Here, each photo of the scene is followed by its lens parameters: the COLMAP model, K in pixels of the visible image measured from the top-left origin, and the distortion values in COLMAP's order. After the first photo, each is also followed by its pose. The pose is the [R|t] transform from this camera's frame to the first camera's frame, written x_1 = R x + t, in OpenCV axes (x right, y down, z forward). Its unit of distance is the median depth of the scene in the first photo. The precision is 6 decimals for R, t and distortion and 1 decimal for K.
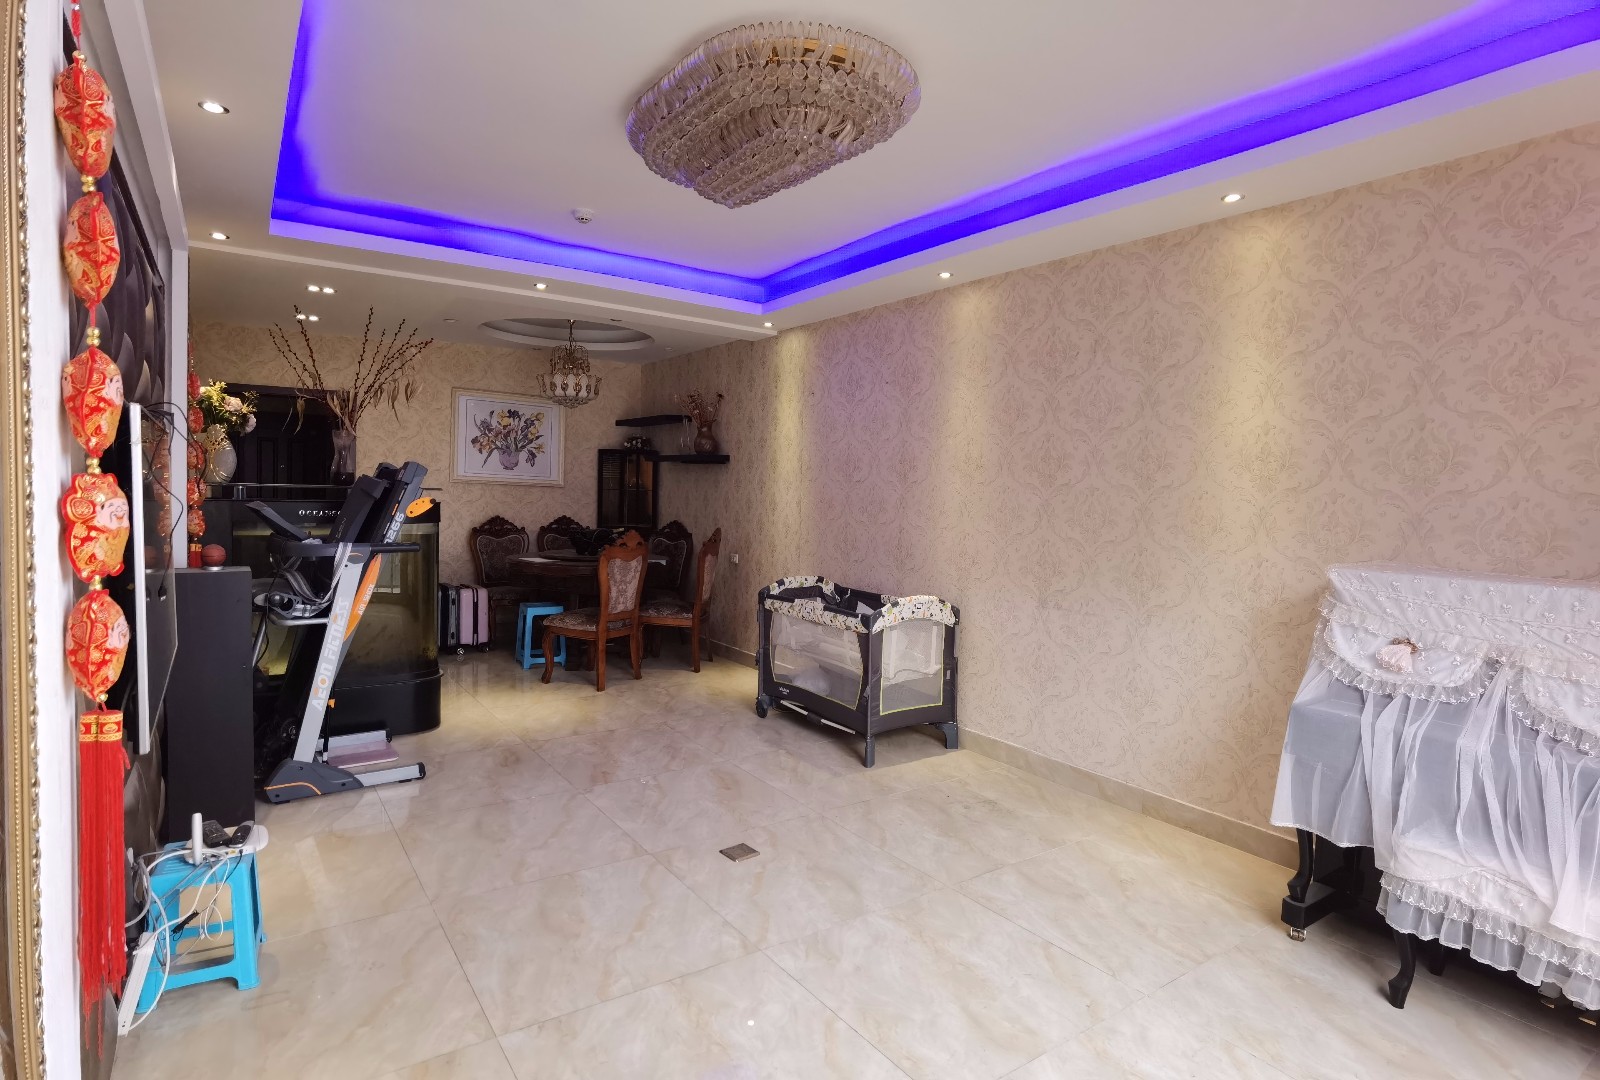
lens RADIAL K [[829.9, 0, 796.7], [0, 829.9, 534.9], [0, 0, 1]] dist [0.000619, 0.000002]
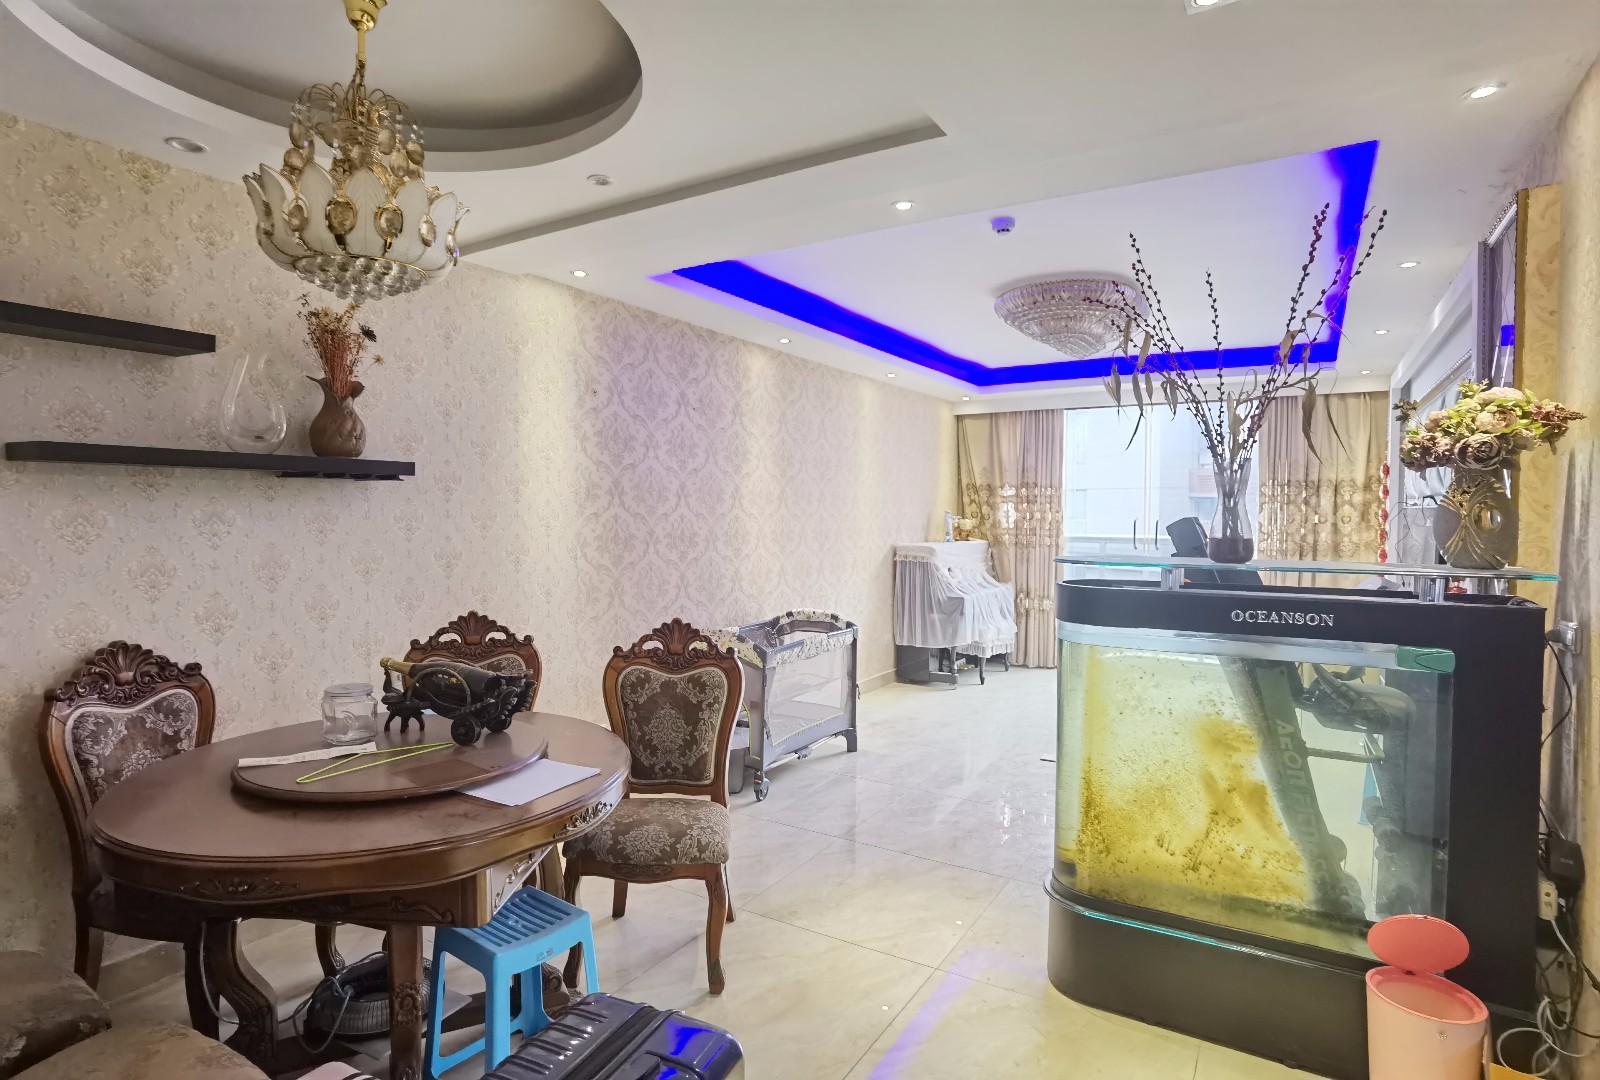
lens RADIAL K [[829.9, 0, 796.7], [0, 829.9, 534.9], [0, 0, 1]] dist [0.000619, 0.000002]
pose [[-0.409769, -0.053130, 0.910641, -0.834448], [0.034282, 0.996700, 0.073577, -0.110788], [-0.911545, 0.061368, -0.406595, 1.337662]]
